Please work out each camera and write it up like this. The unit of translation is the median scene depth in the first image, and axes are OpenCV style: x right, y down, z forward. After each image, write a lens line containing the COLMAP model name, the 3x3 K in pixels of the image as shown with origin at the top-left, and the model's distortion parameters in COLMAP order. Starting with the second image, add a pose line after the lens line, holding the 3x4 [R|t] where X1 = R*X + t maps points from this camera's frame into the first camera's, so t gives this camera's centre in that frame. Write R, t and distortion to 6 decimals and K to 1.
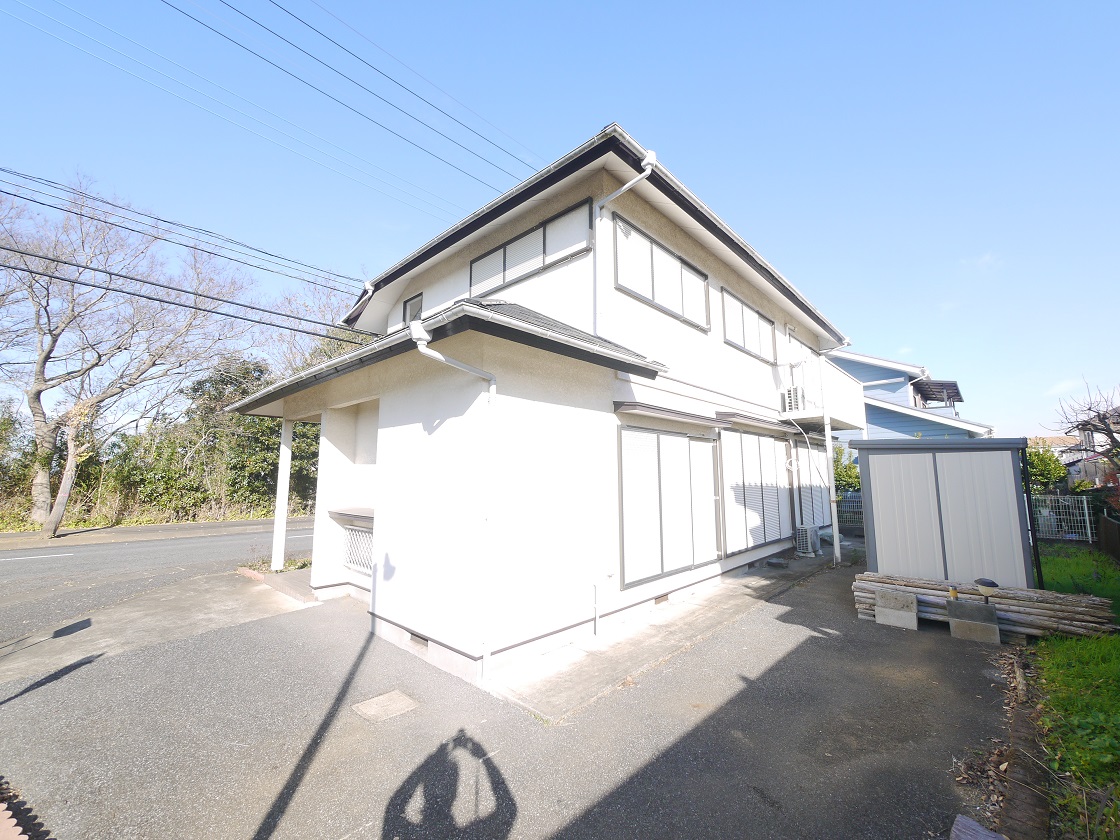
lens RADIAL K [[462.4, 0, 559.5], [0, 462.4, 420.8], [0, 0, 1]] dist [-0.006614, 0.000322]
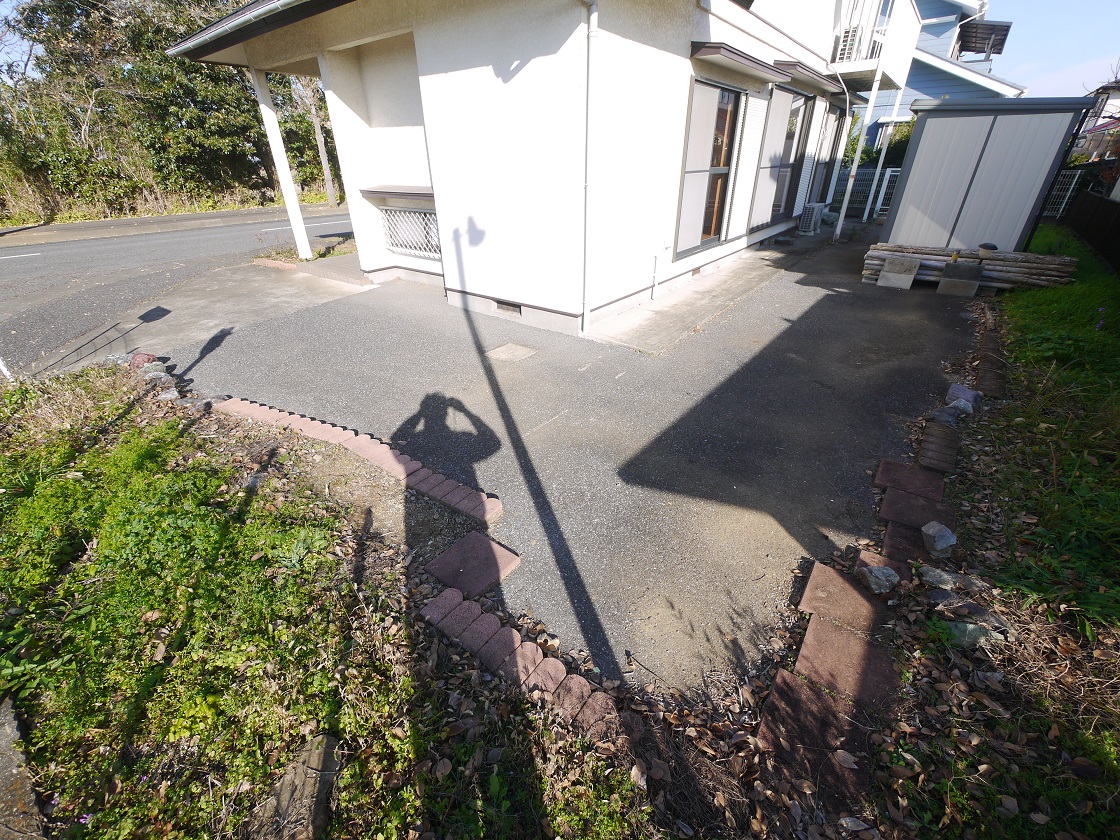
lens RADIAL K [[462.4, 0, 559.5], [0, 462.4, 420.8], [0, 0, 1]] dist [-0.006614, 0.000322]
pose [[0.995349, -0.054045, 0.079743, -0.210364], [-0.004074, 0.803433, 0.595381, 0.014363], [-0.096246, -0.592937, 0.799476, -0.068184]]
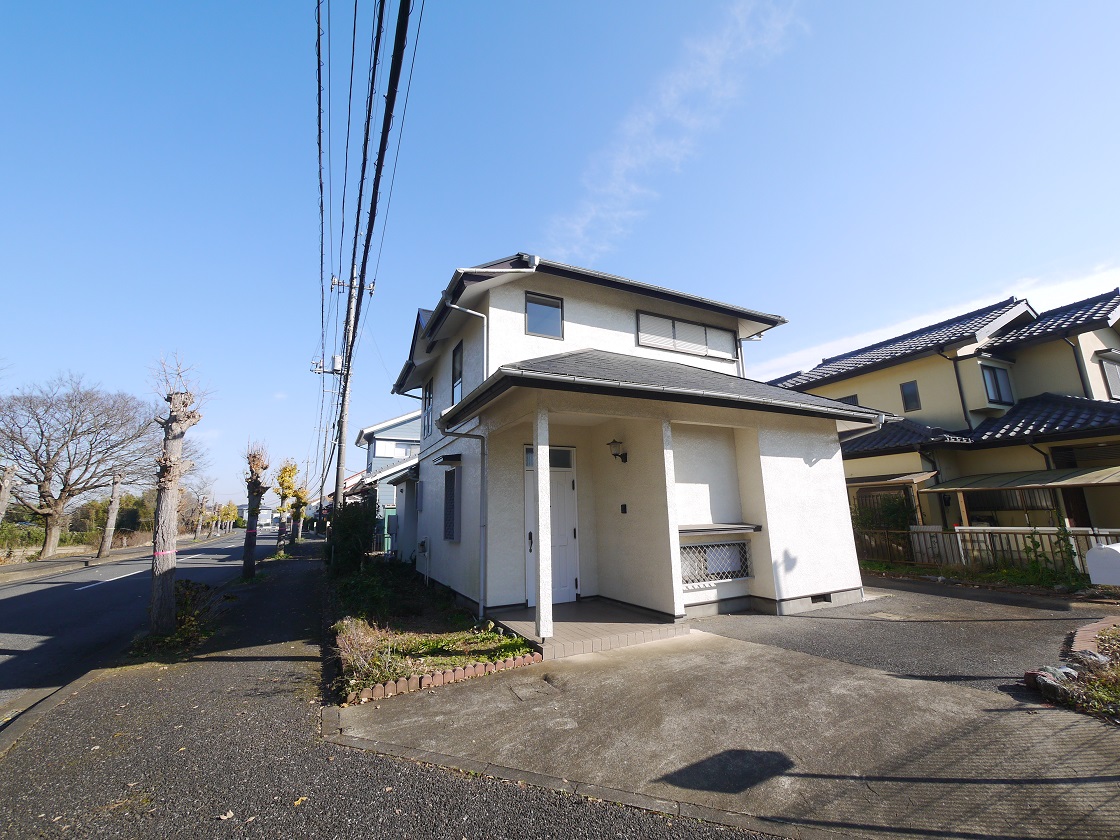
lens RADIAL K [[462.4, 0, 559.5], [0, 462.4, 420.8], [0, 0, 1]] dist [-0.006614, 0.000322]
pose [[0.345185, 0.183458, 0.920430, -1.558750], [-0.093328, 0.982558, -0.160841, 0.158198], [-0.933883, -0.030382, 0.356286, 0.936702]]
